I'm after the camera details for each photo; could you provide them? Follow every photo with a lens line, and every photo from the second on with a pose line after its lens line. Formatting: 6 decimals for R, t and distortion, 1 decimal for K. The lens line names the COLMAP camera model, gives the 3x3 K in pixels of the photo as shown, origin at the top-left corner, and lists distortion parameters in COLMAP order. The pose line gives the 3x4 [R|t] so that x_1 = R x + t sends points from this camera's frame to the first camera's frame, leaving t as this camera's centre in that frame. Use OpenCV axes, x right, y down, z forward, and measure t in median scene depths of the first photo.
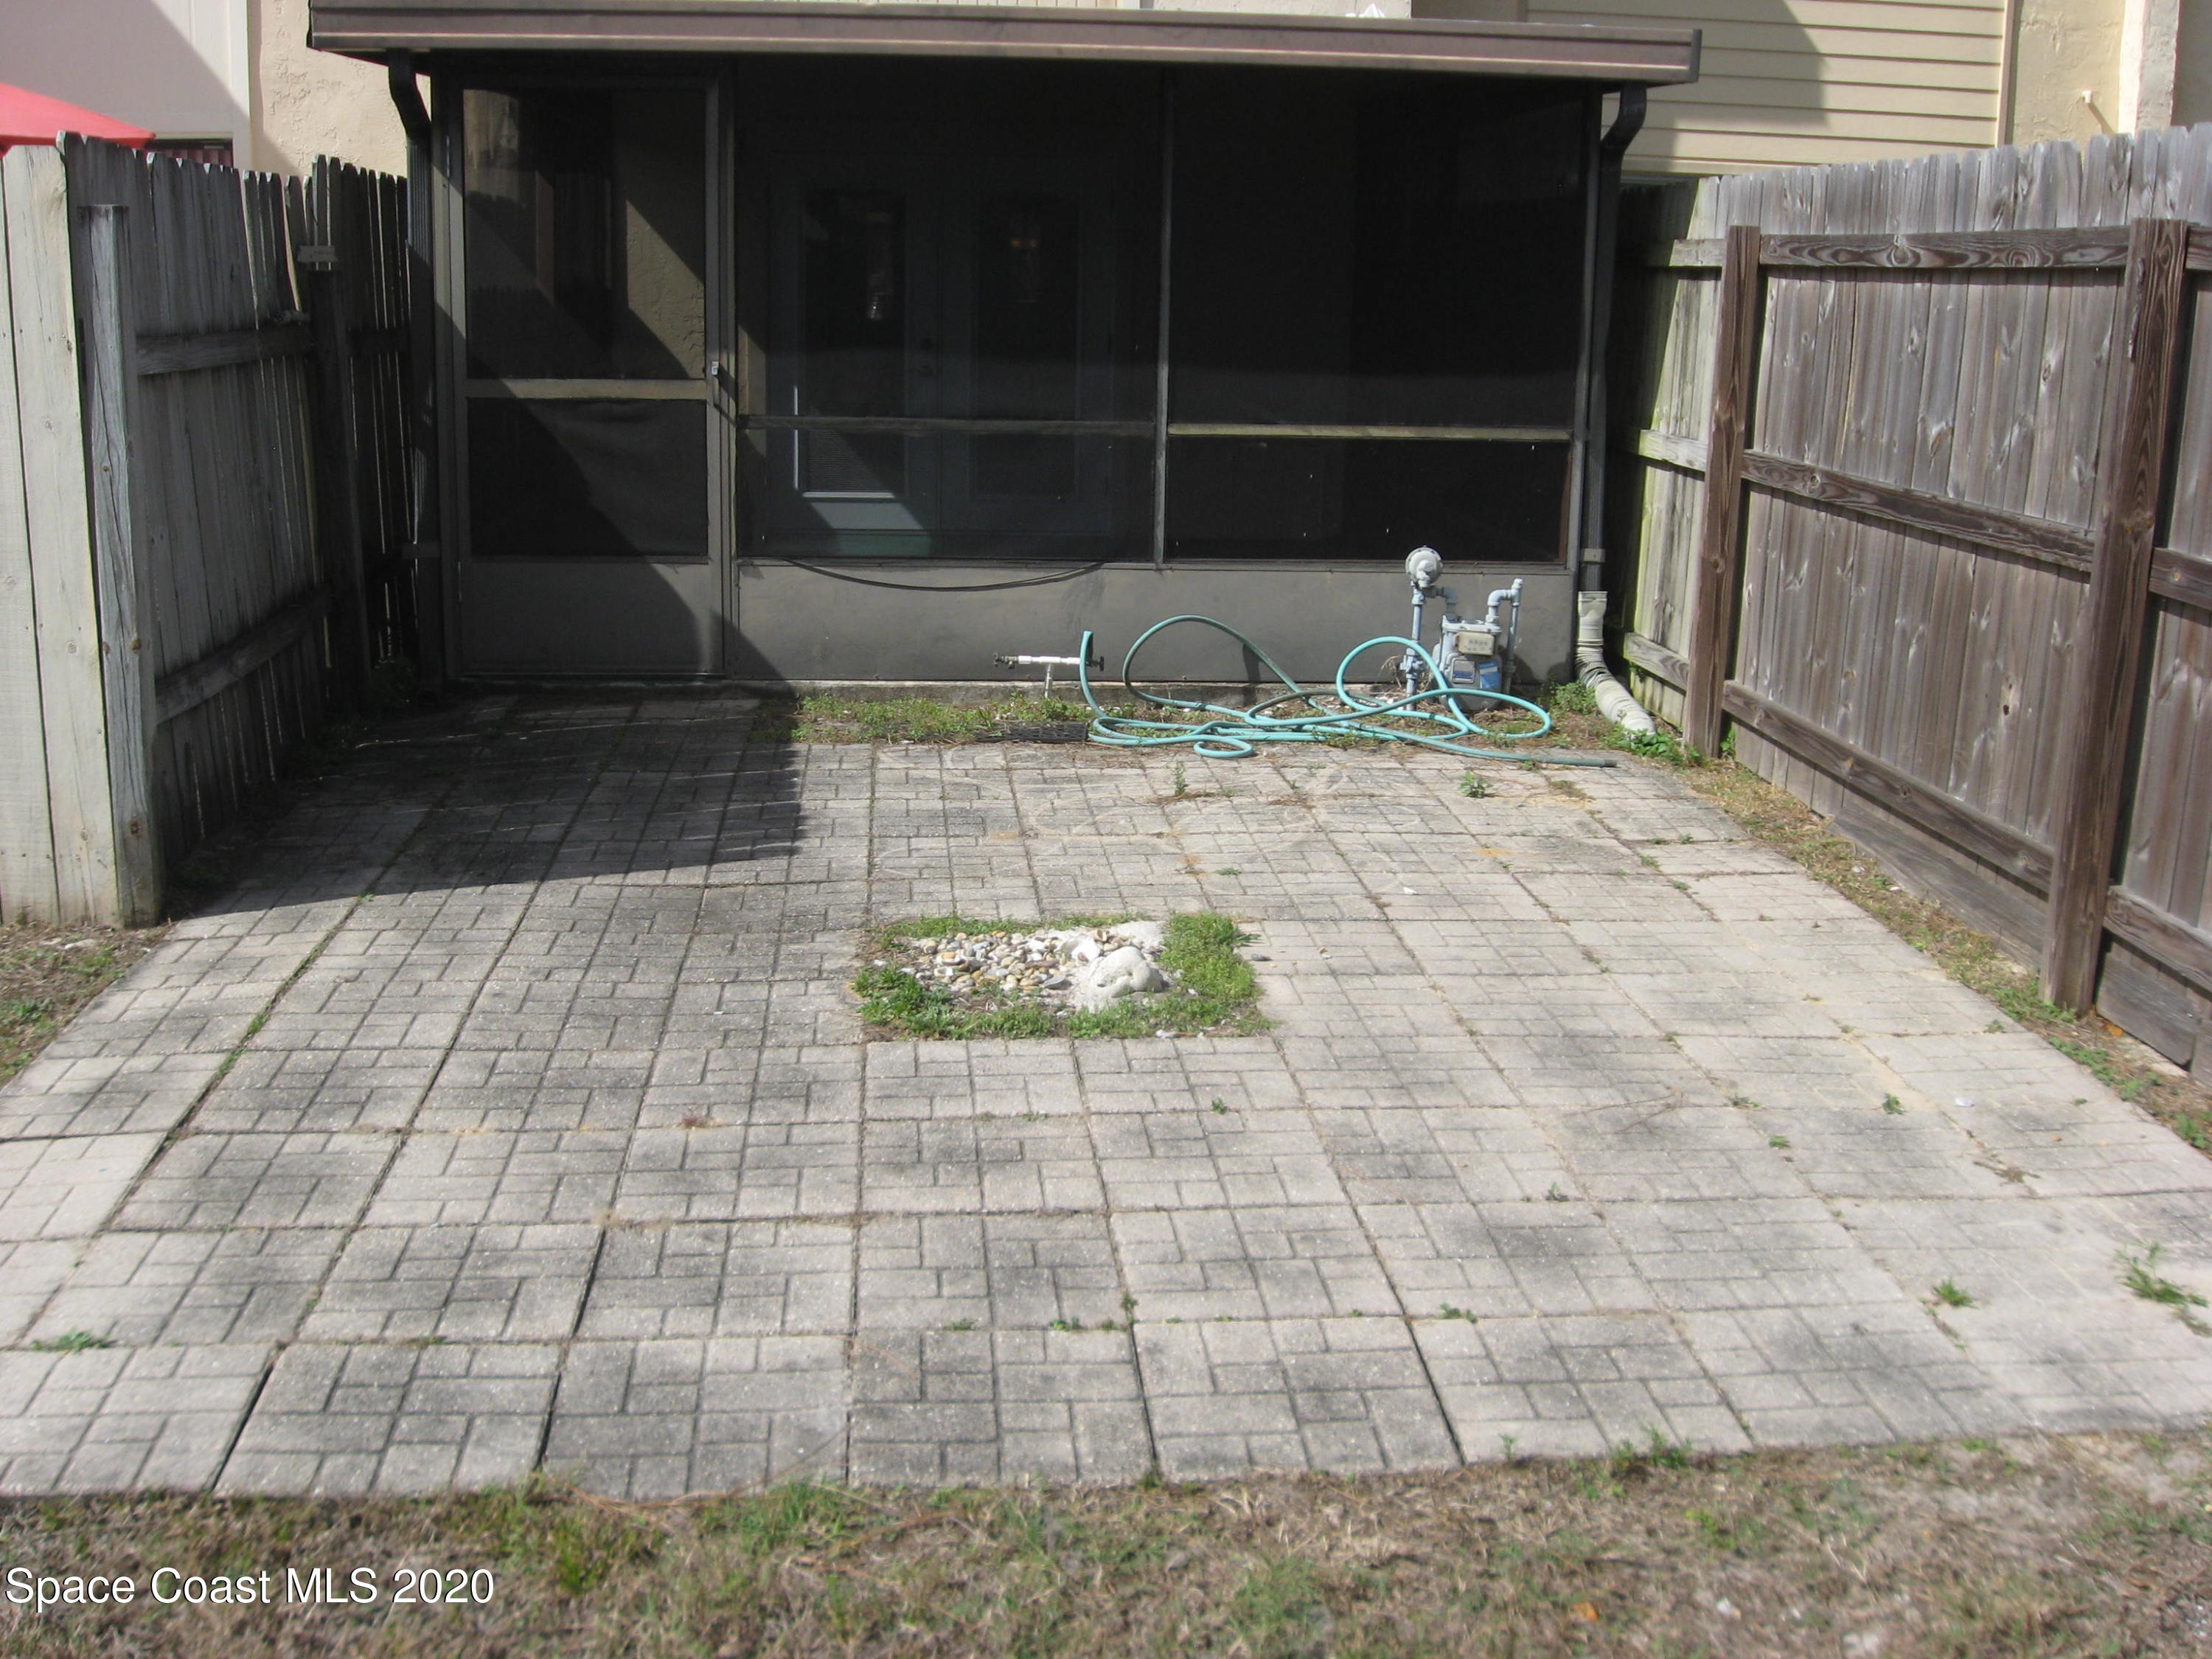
lens RADIAL K [[2320.2, 0, 1116.0], [0, 2320.2, 822.1], [0, 0, 1]] dist [-0.122077, 0.000000]
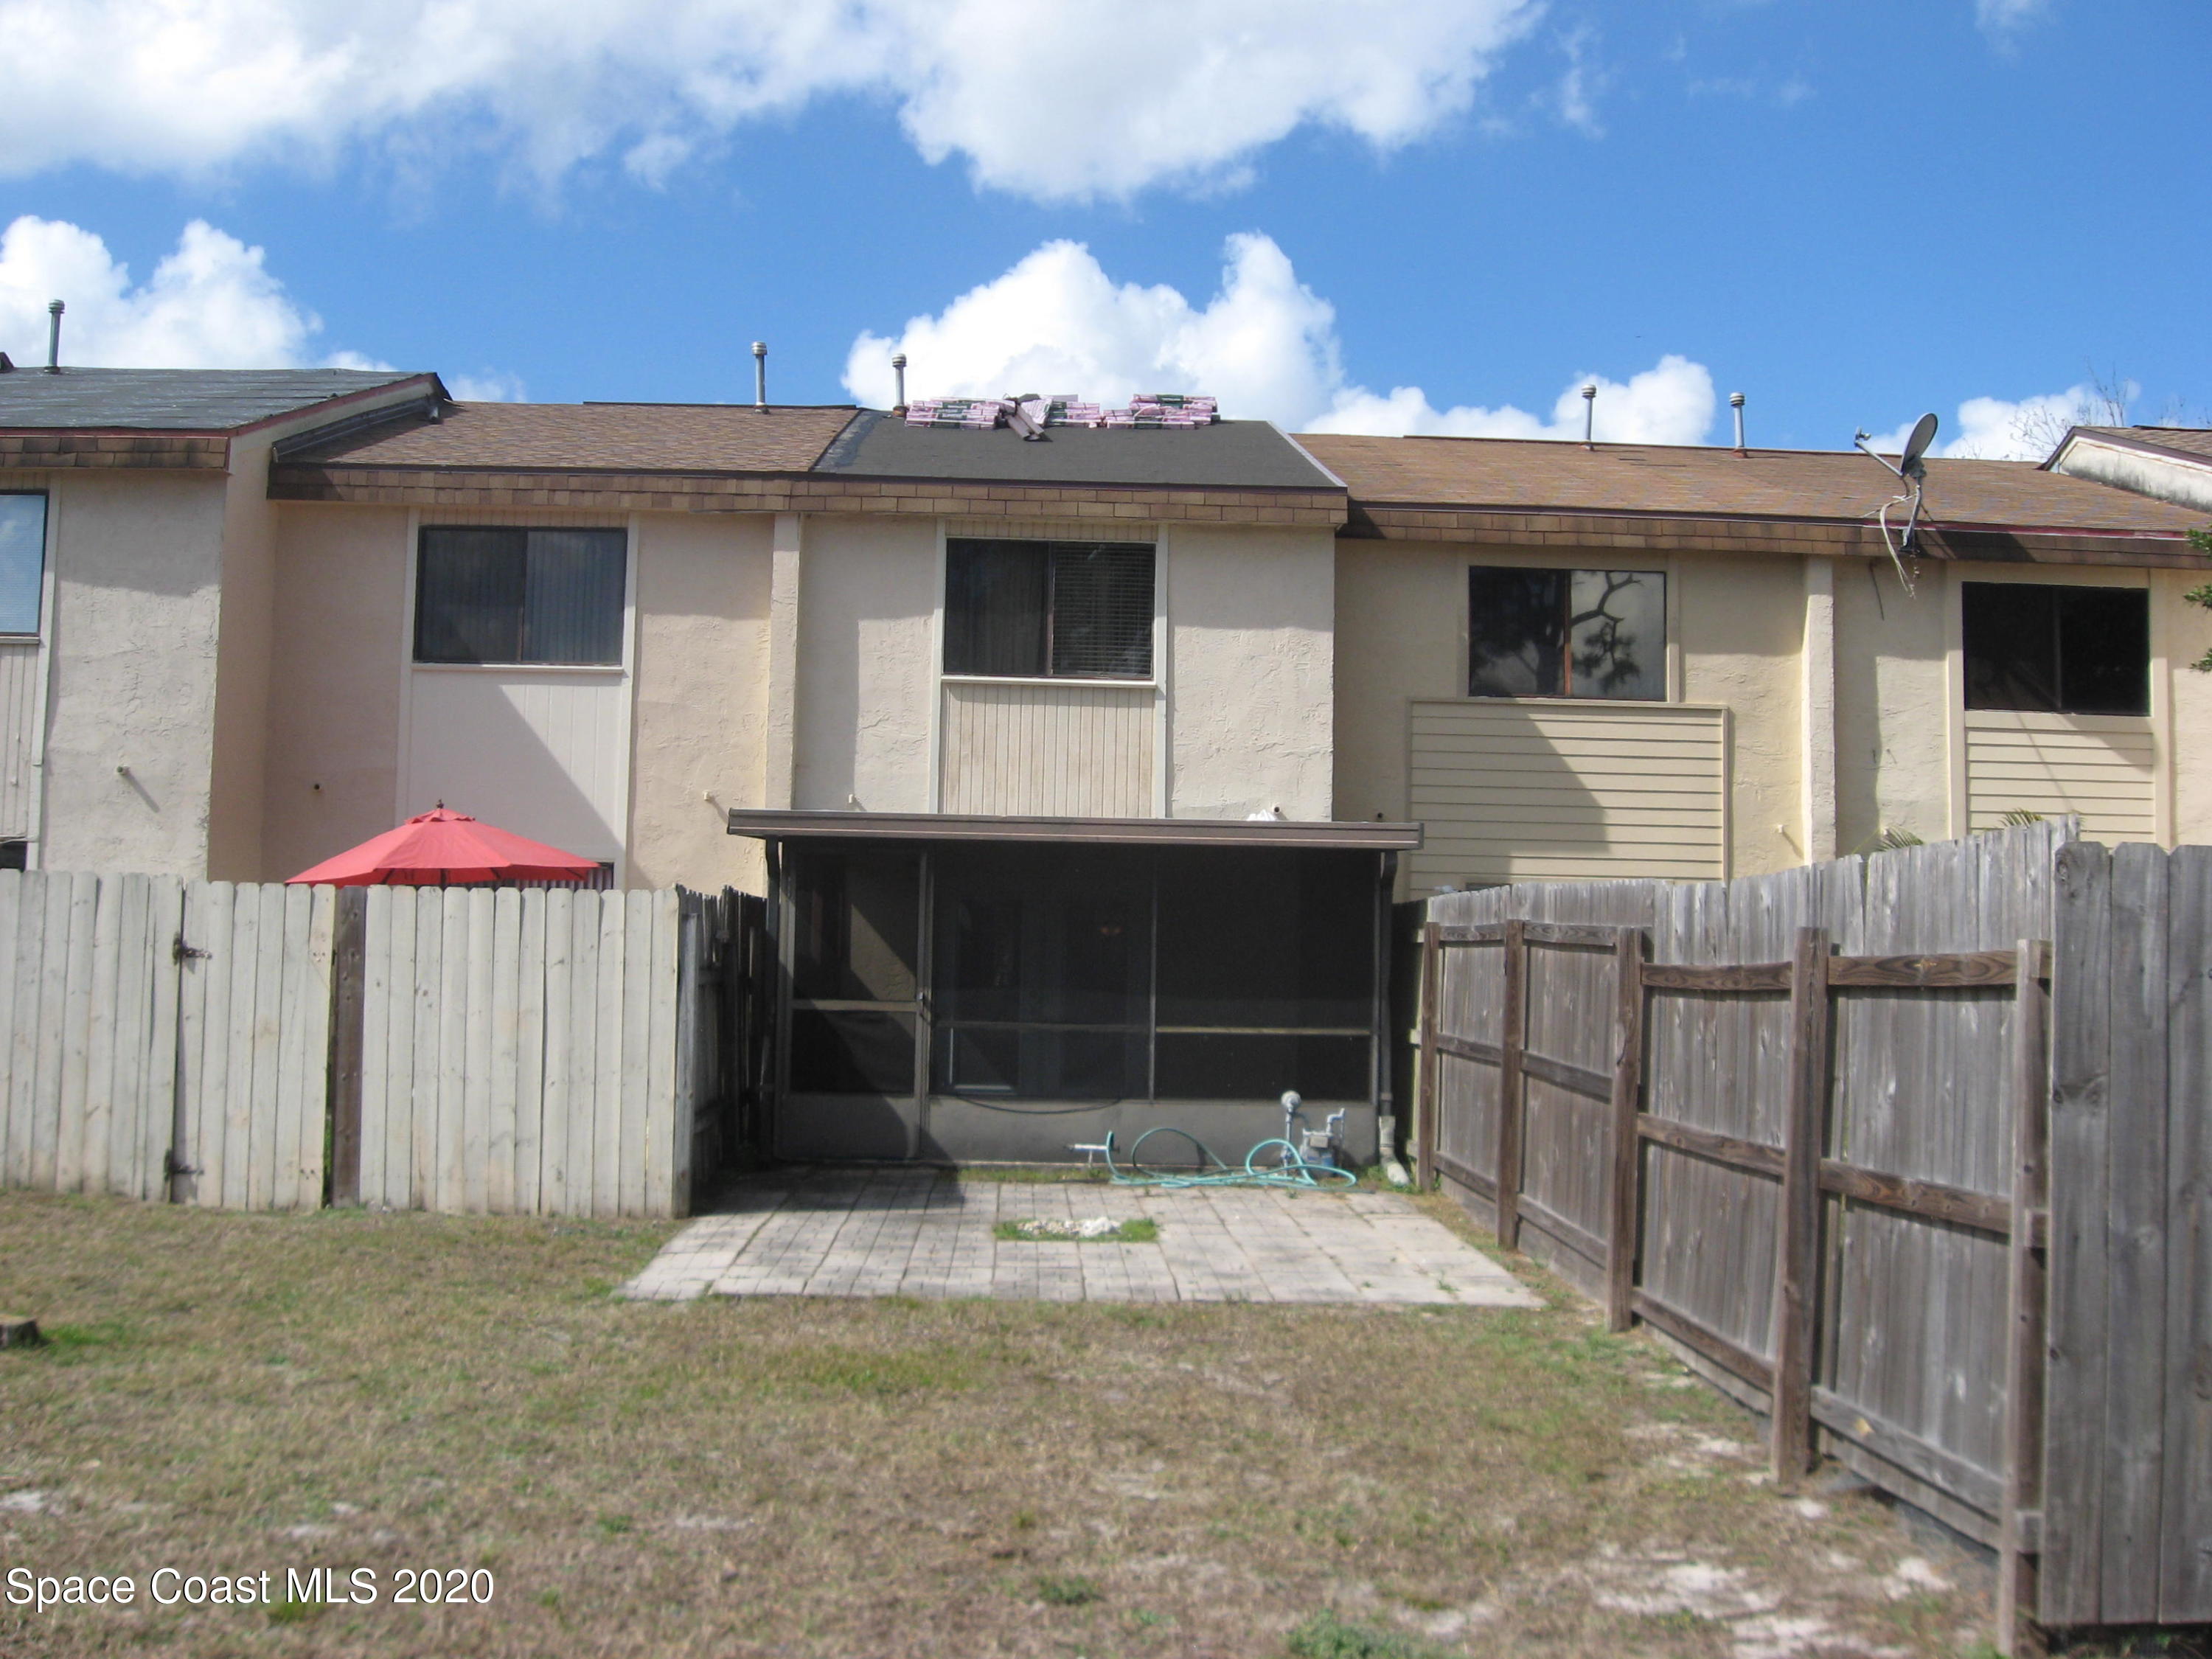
lens RADIAL K [[2320.2, 0, 1104.5], [0, 2320.2, 820.7], [0, 0, 1]] dist [-0.122077, 0.000000]
pose [[0.998507, -0.002656, -0.054554, 0.085324], [-0.013151, 0.957738, -0.287341, 0.215944], [0.053012, 0.287630, 0.956273, -0.883766]]
